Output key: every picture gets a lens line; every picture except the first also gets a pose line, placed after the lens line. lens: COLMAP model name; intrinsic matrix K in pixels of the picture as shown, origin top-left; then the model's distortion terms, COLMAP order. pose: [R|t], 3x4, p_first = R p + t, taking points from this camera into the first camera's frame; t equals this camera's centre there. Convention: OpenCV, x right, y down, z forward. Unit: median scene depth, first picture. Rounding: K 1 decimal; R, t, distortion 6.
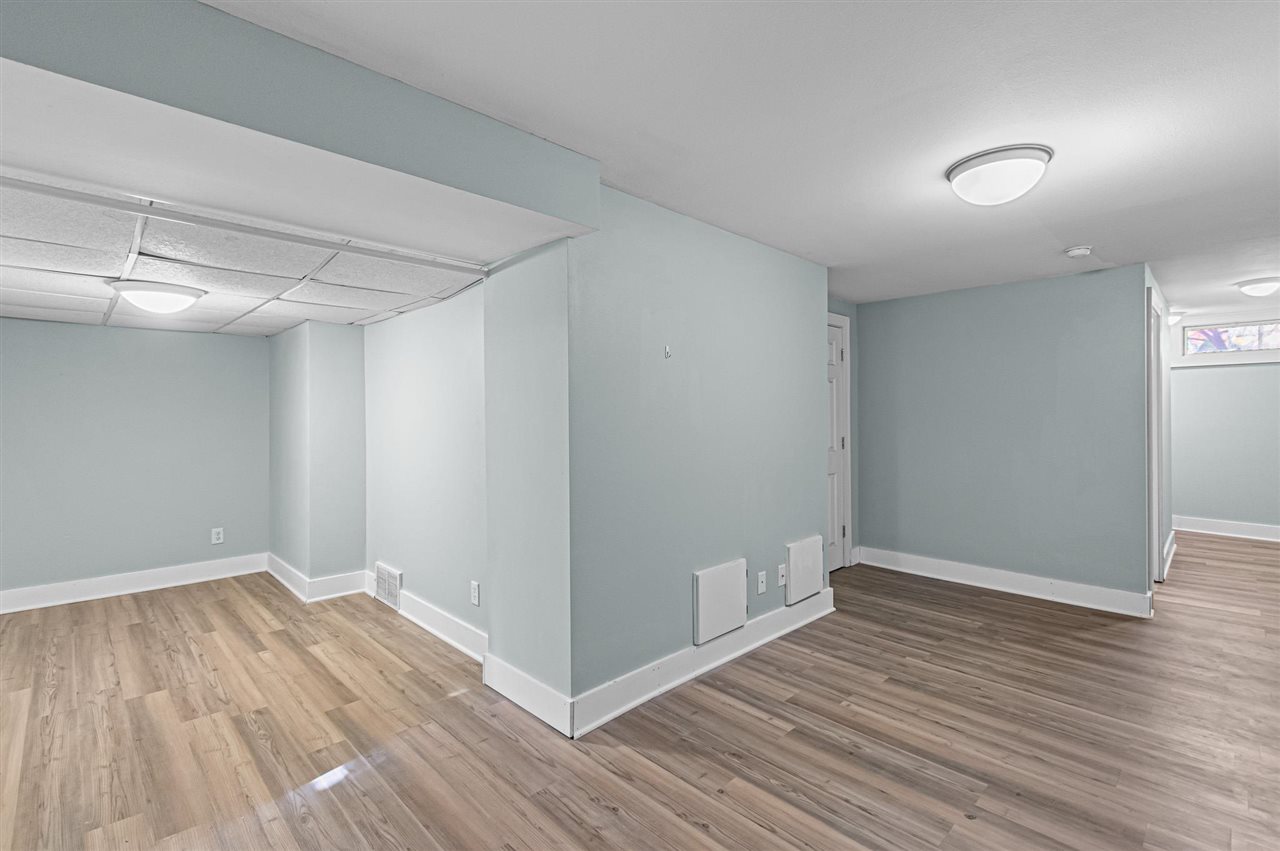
lens RADIAL K [[570.2, 0, 673.5], [0, 570.2, 412.1], [0, 0, 1]] dist [0.007911, -0.001792]
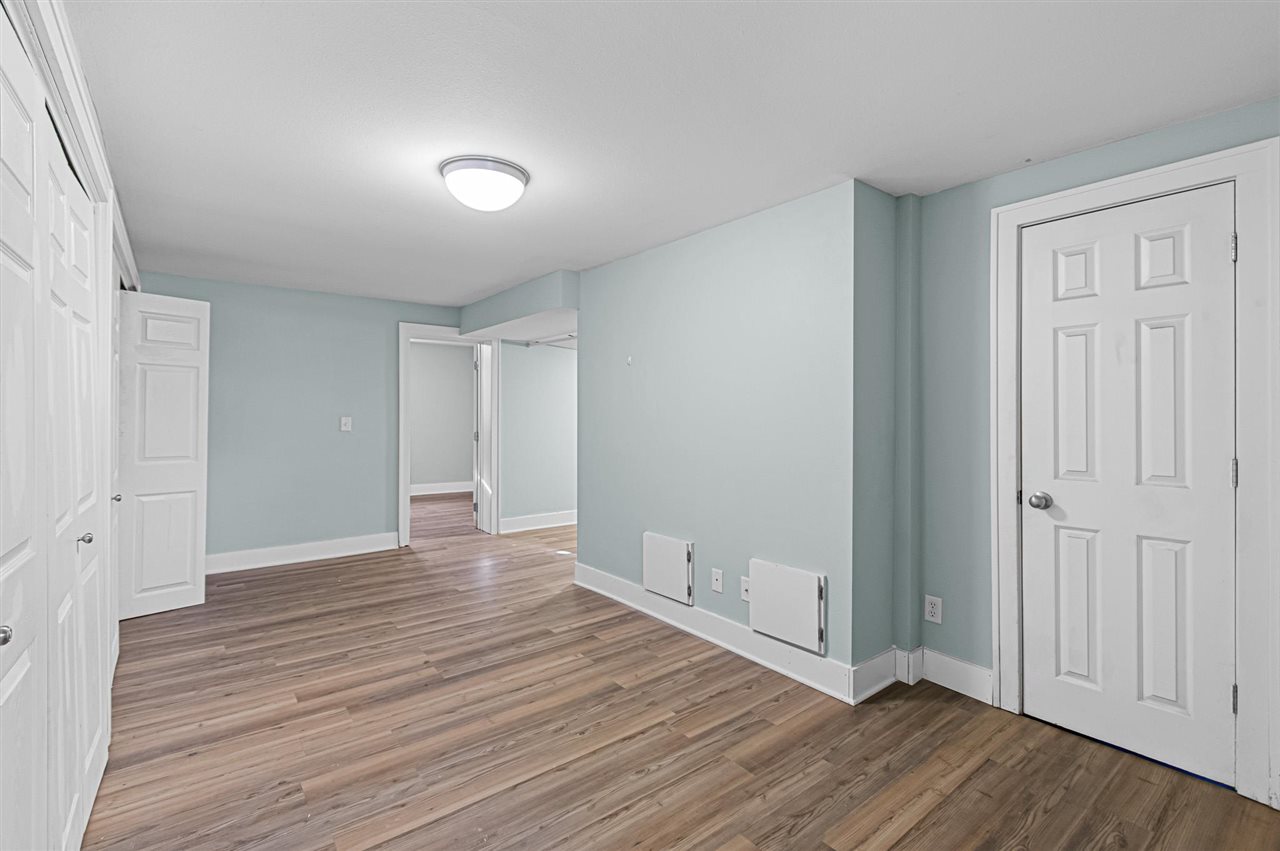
lens RADIAL K [[570.2, 0, 655.4], [0, 570.2, 418.0], [0, 0, 1]] dist [0.007911, -0.001792]
pose [[-0.102585, 0.002987, -0.994720, 1.312960], [0.002203, 0.999994, 0.002776, 0.027268], [0.994722, -0.001906, -0.102591, 1.169968]]
